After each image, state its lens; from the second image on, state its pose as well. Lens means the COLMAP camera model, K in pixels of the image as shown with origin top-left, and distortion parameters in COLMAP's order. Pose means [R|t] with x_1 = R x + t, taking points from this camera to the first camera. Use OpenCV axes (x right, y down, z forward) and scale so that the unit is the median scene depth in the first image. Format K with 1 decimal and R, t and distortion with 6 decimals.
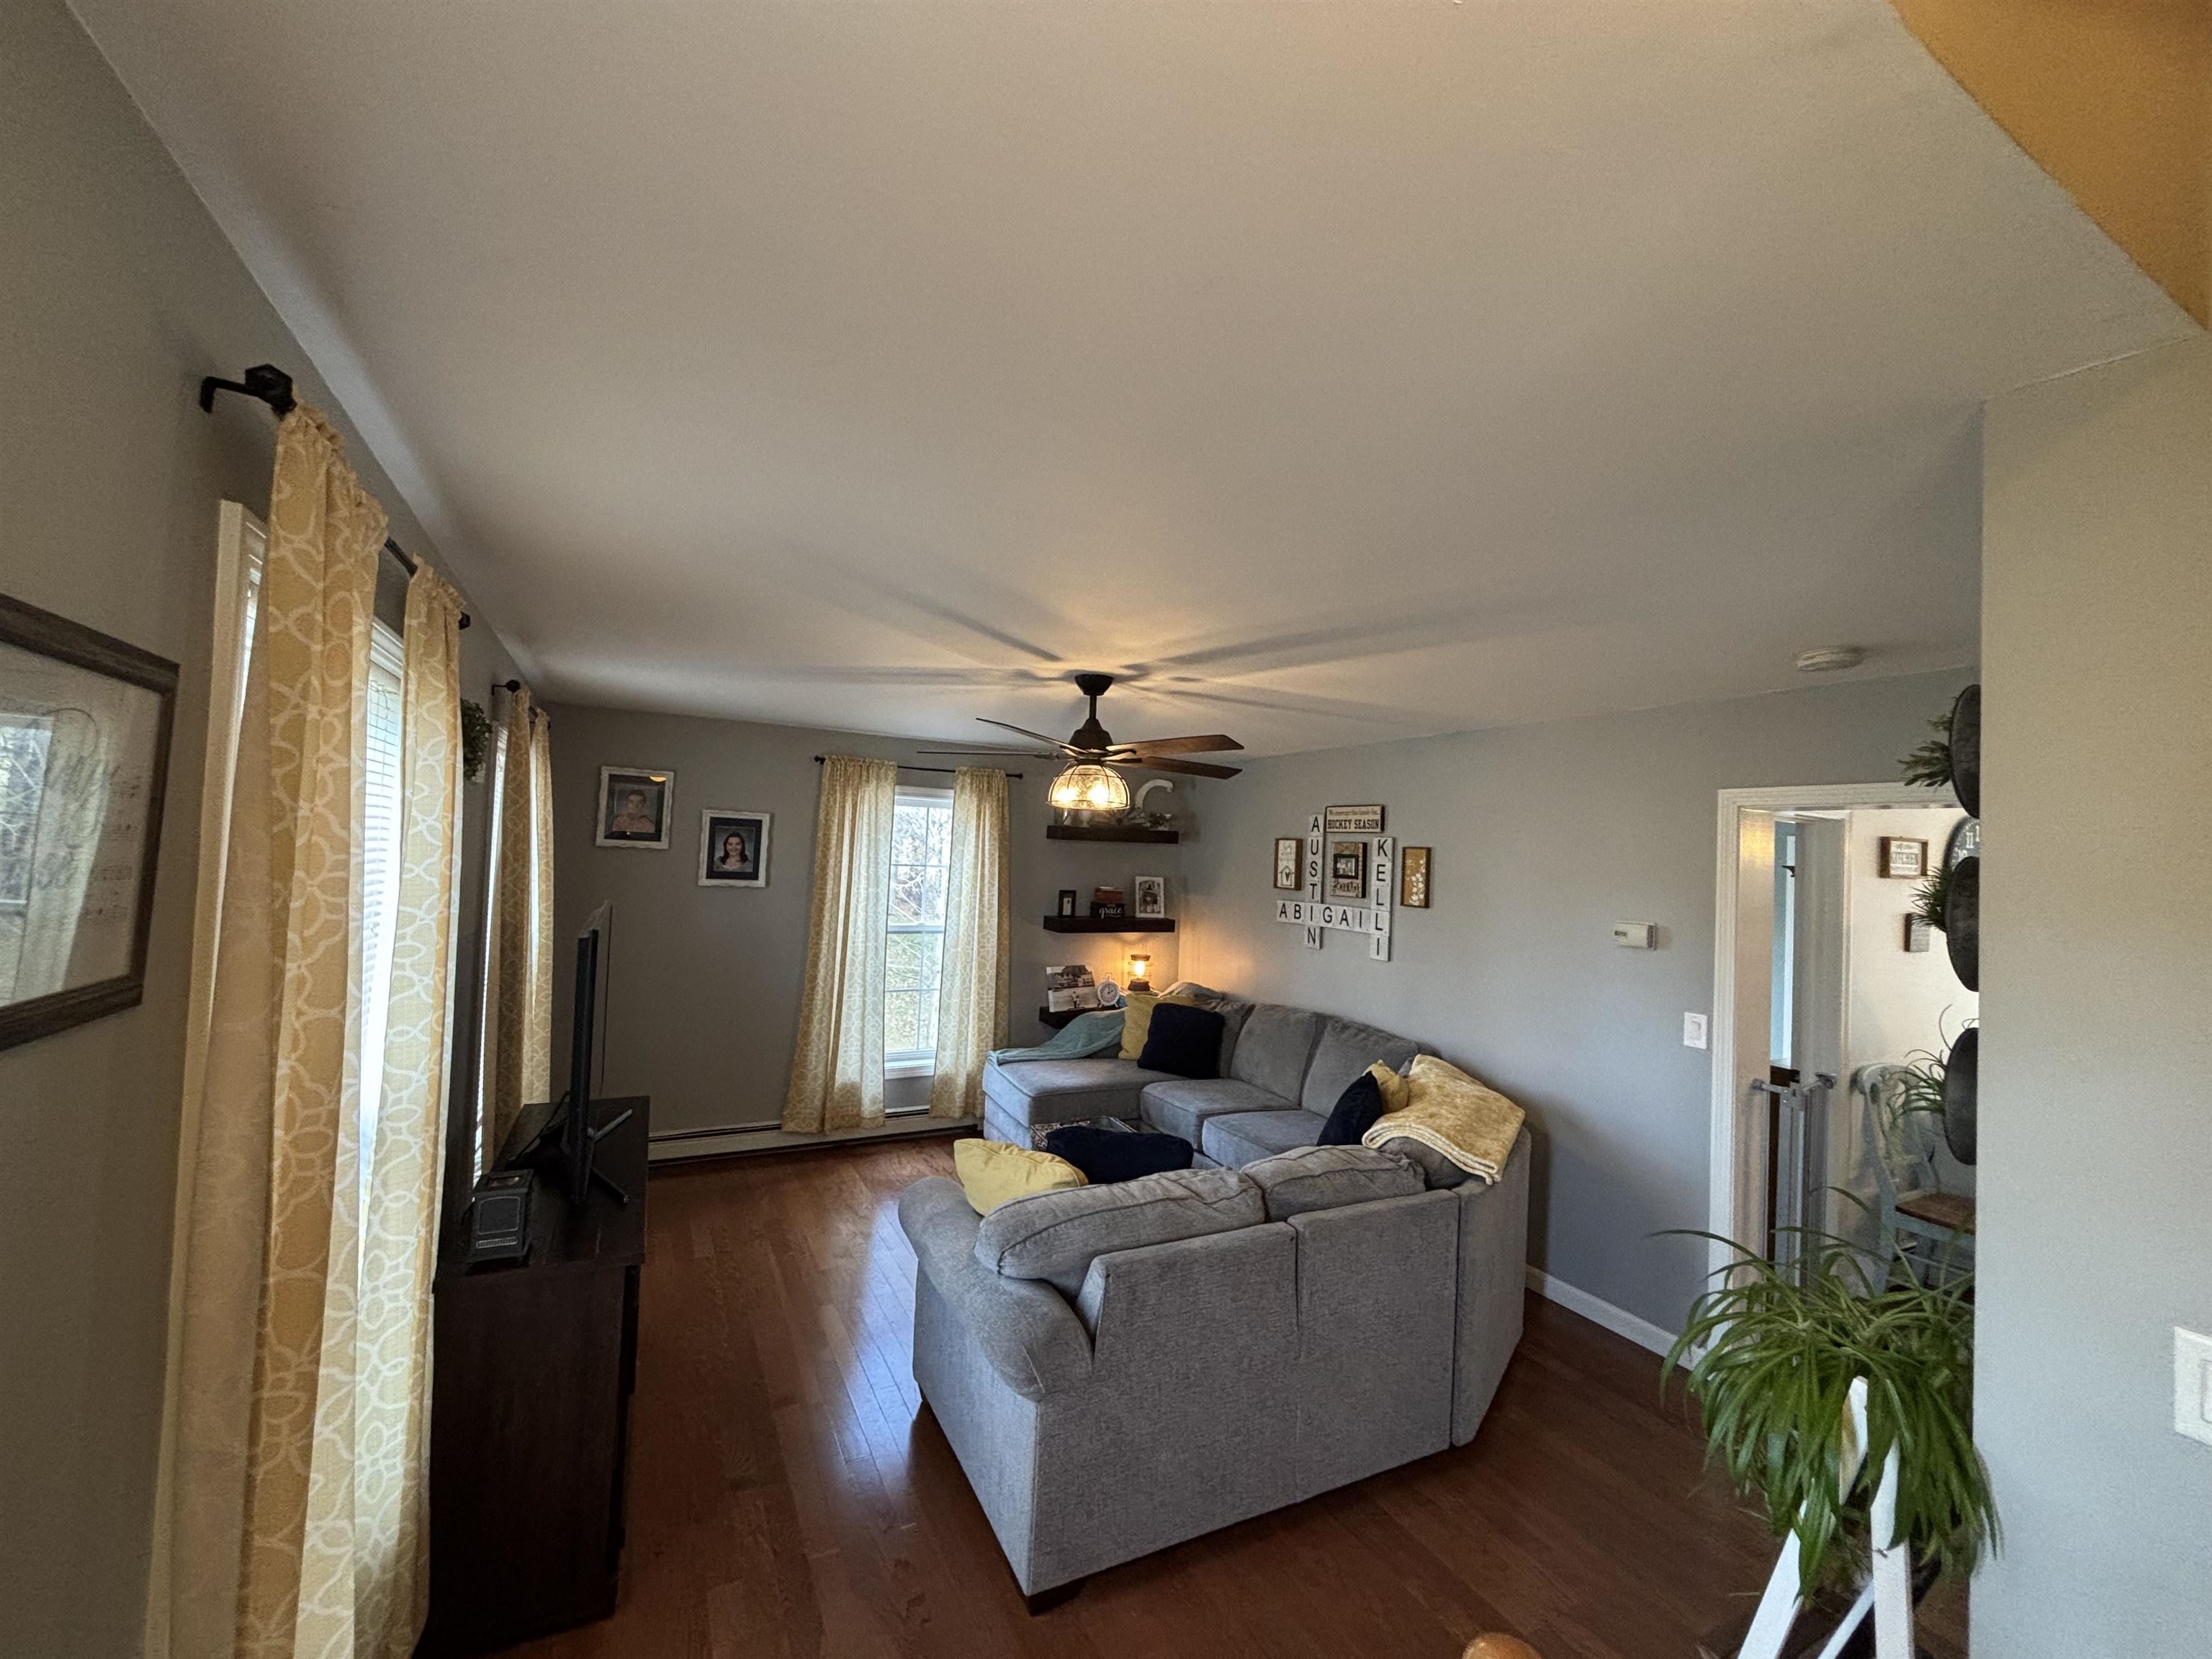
lens RADIAL K [[896.5, 0, 1106.0], [0, 896.5, 829.5], [0, 0, 1]] dist [0.001110, -0.000118]
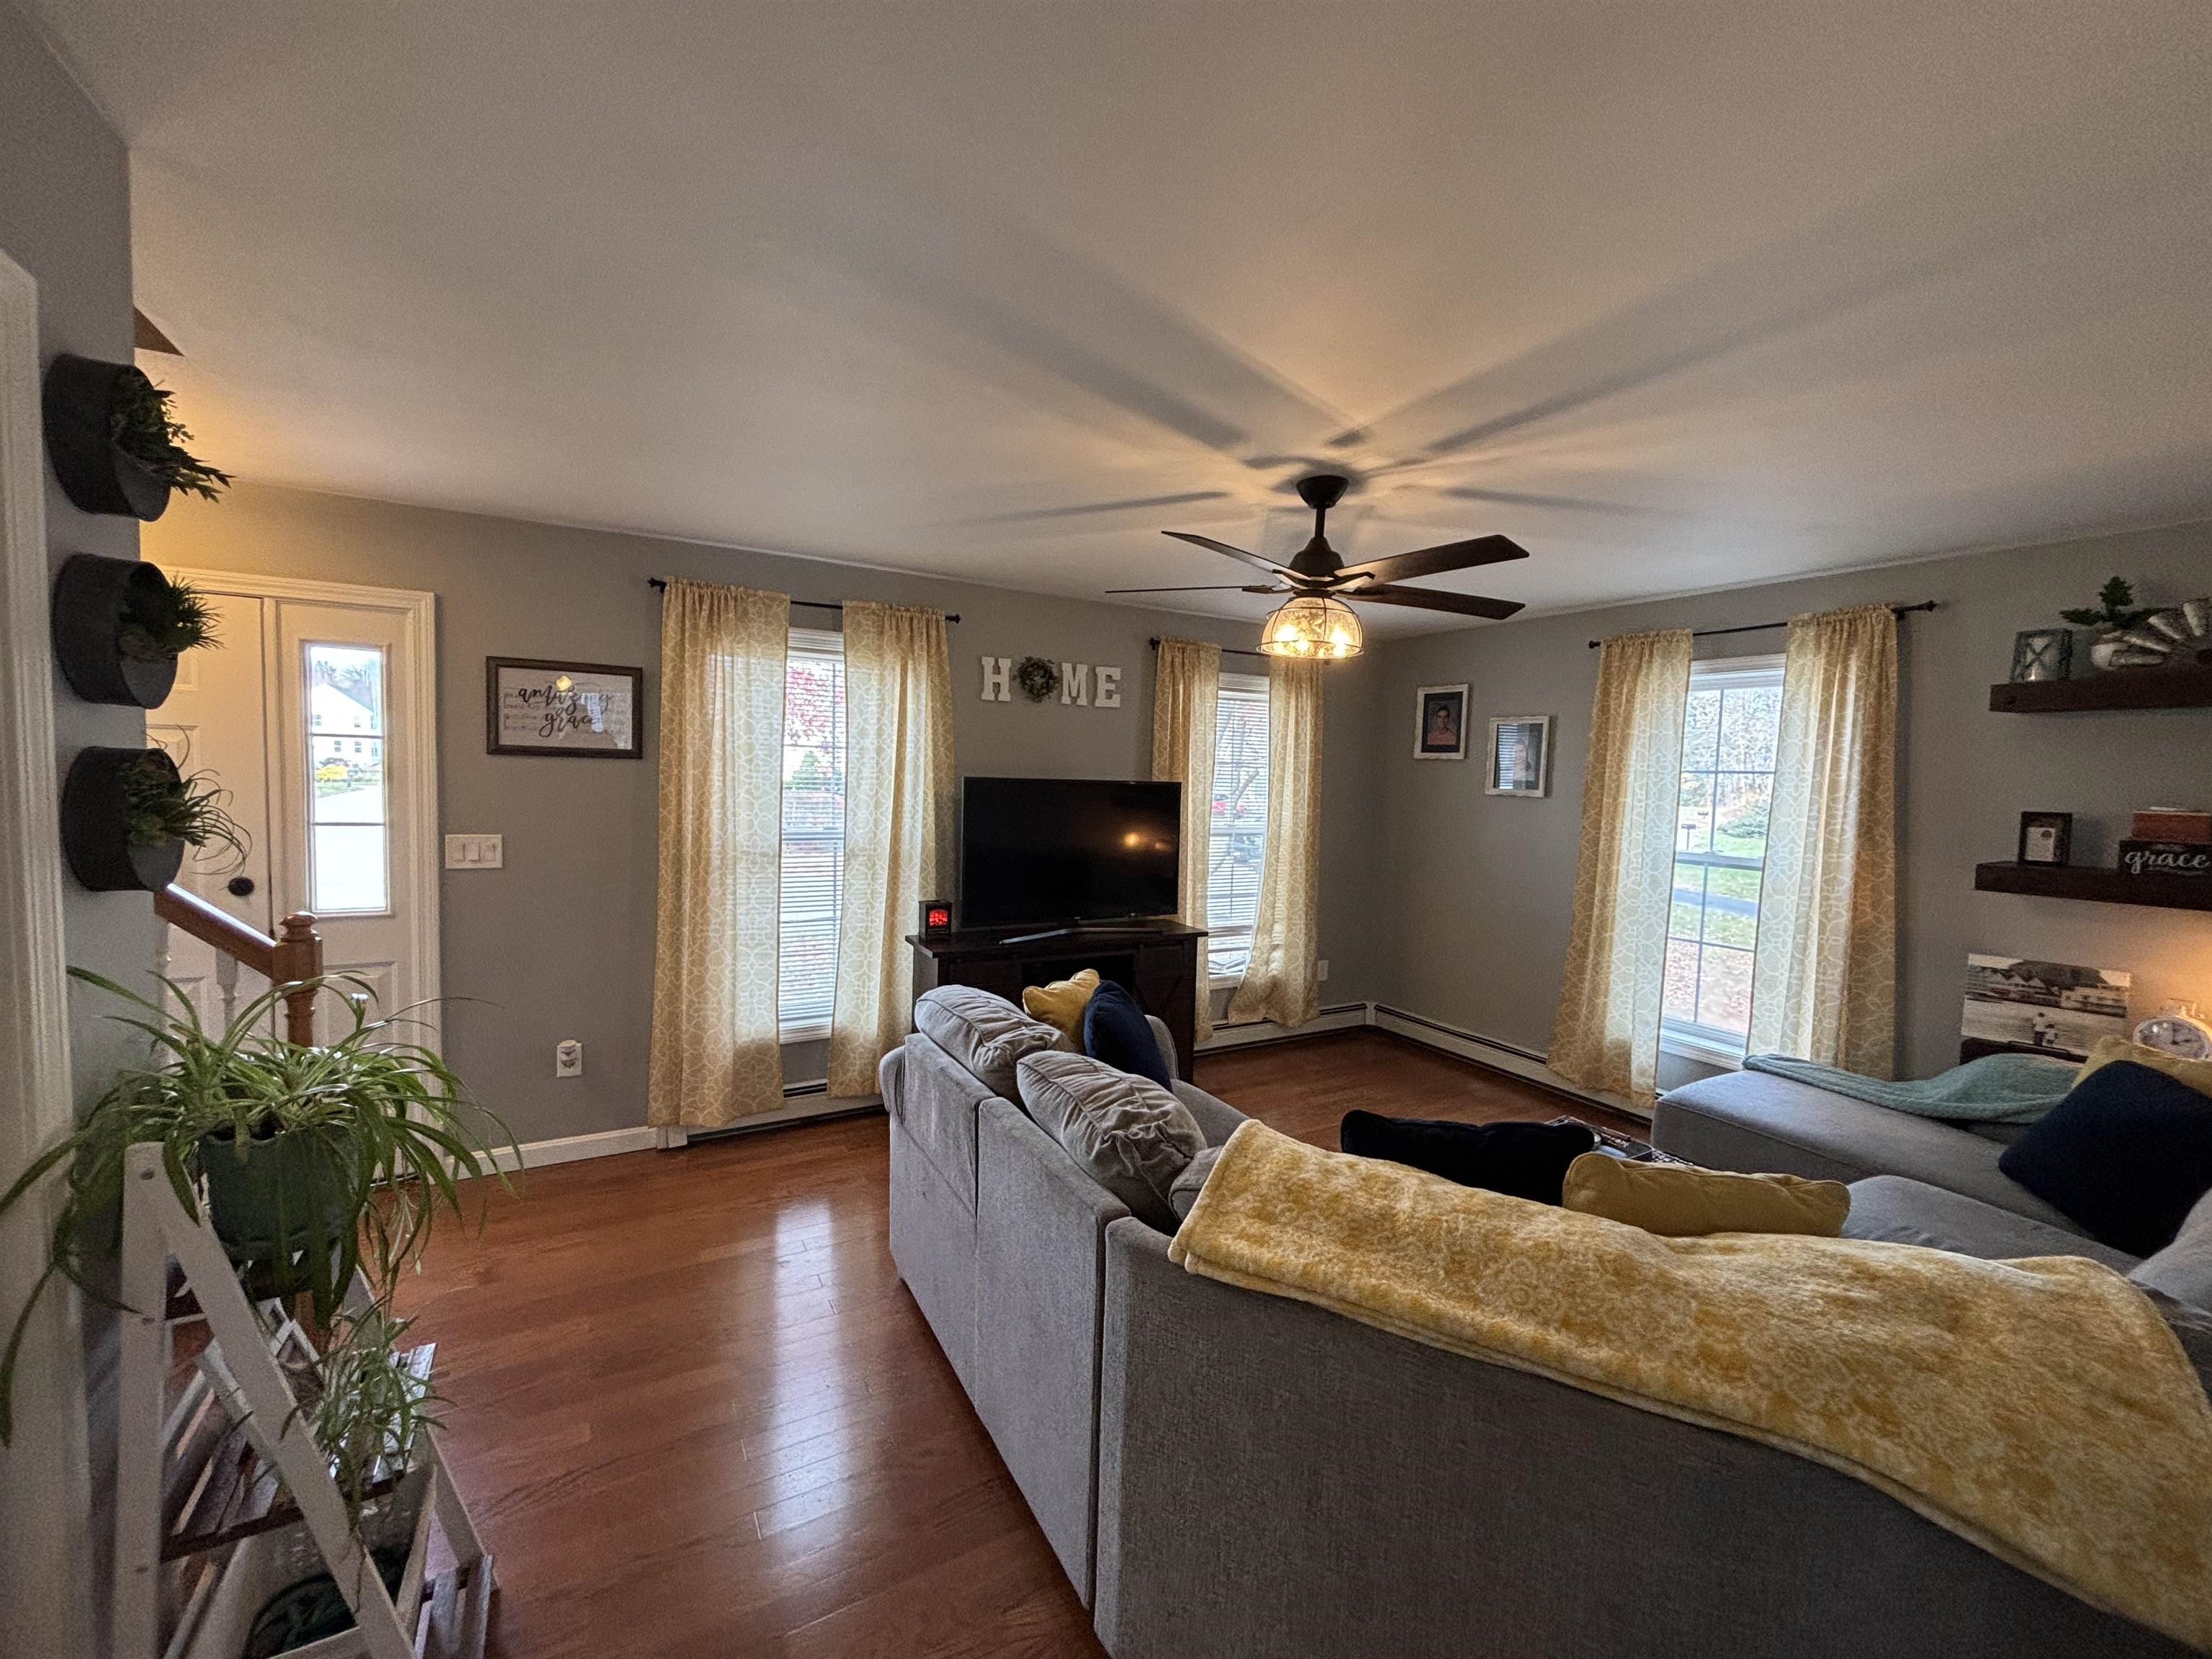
lens RADIAL K [[896.5, 0, 1106.0], [0, 896.5, 829.5], [0, 0, 1]] dist [0.001110, -0.000118]
pose [[0.024180, 0.023019, -0.999443, 0.495629], [-0.000038, 0.999735, 0.023025, 0.071799], [0.999708, -0.000519, 0.024175, 0.501911]]
